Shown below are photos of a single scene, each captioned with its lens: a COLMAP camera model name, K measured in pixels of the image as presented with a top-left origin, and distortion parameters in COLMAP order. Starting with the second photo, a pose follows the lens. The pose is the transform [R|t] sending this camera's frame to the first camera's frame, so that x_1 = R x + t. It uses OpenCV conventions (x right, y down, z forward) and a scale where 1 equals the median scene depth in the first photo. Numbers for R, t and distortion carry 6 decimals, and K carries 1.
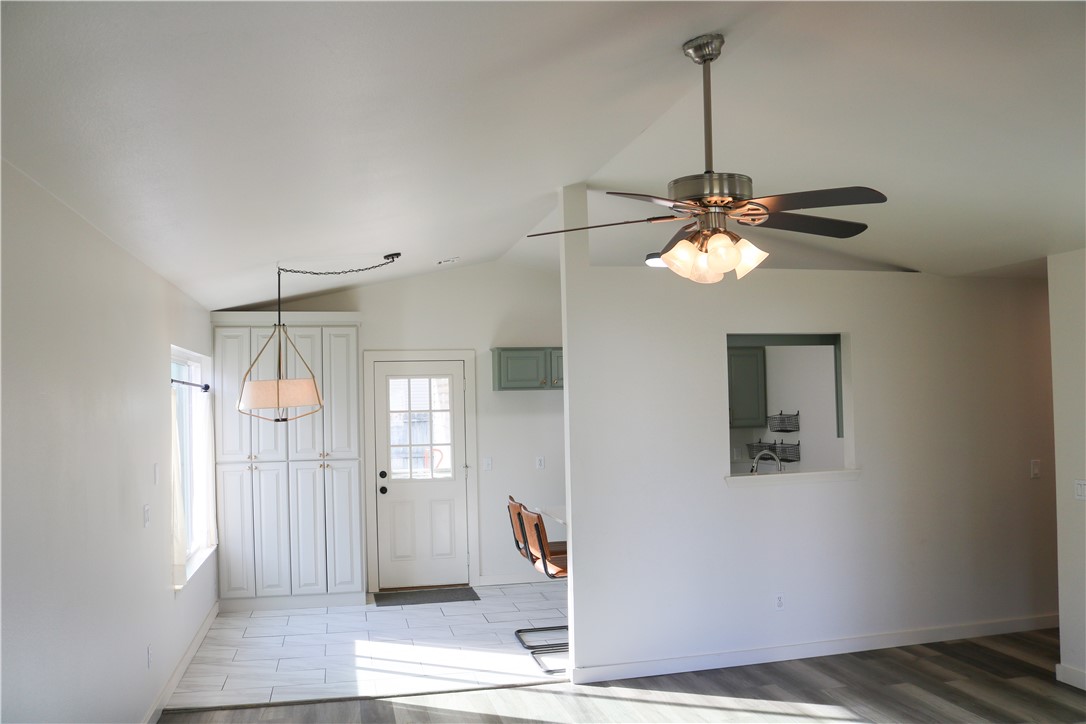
lens RADIAL K [[905.1, 0, 548.3], [0, 905.1, 375.1], [0, 0, 1]] dist [-0.139516, 0.110381]
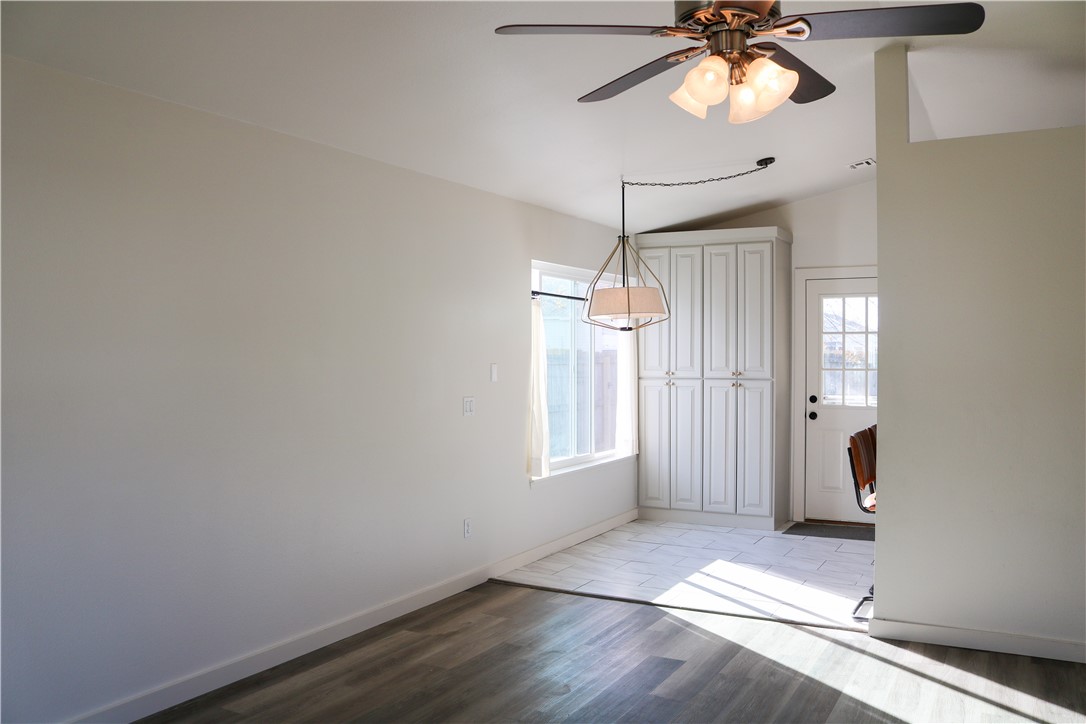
lens RADIAL K [[905.1, 0, 542.3], [0, 905.1, 359.3], [0, 0, 1]] dist [-0.139516, 0.110381]
pose [[0.744618, 0.025086, -0.667019, 0.250459], [0.001931, 0.999208, 0.039735, 0.033297], [0.667488, -0.030875, 0.743980, 0.121089]]
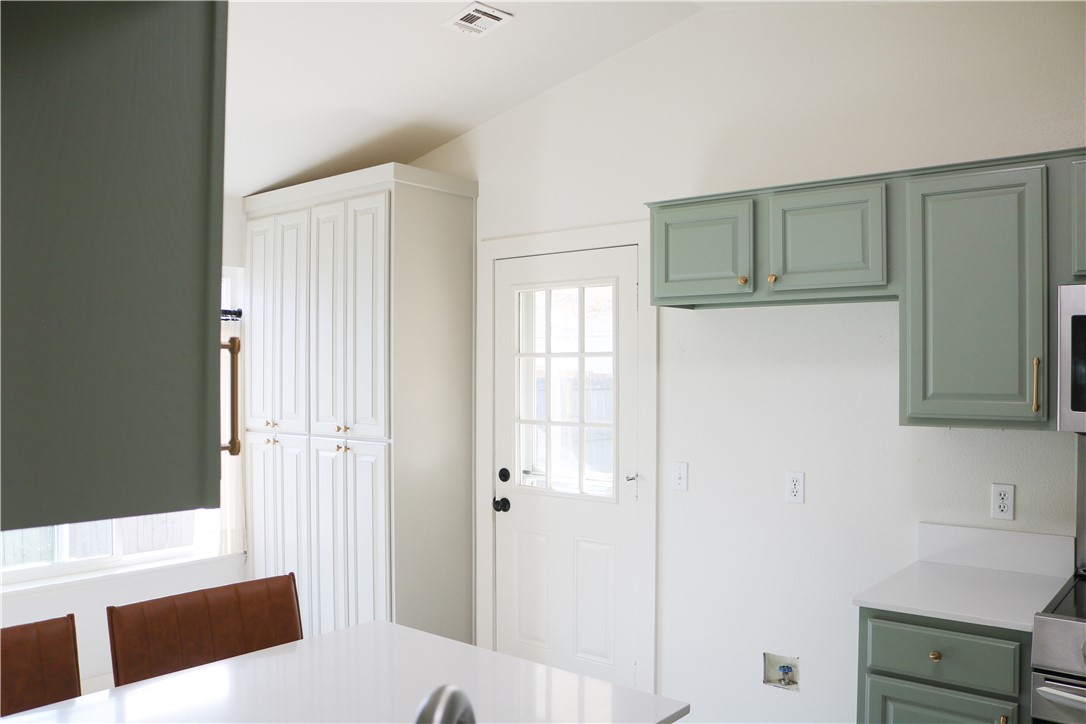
lens RADIAL K [[905.1, 0, 544.7], [0, 905.1, 361.5], [0, 0, 1]] dist [-0.139516, 0.110381]
pose [[0.597241, 0.013942, -0.801941, 0.272611], [0.008802, 0.999675, 0.023934, 0.034939], [0.802014, -0.021353, 0.596924, 0.767394]]
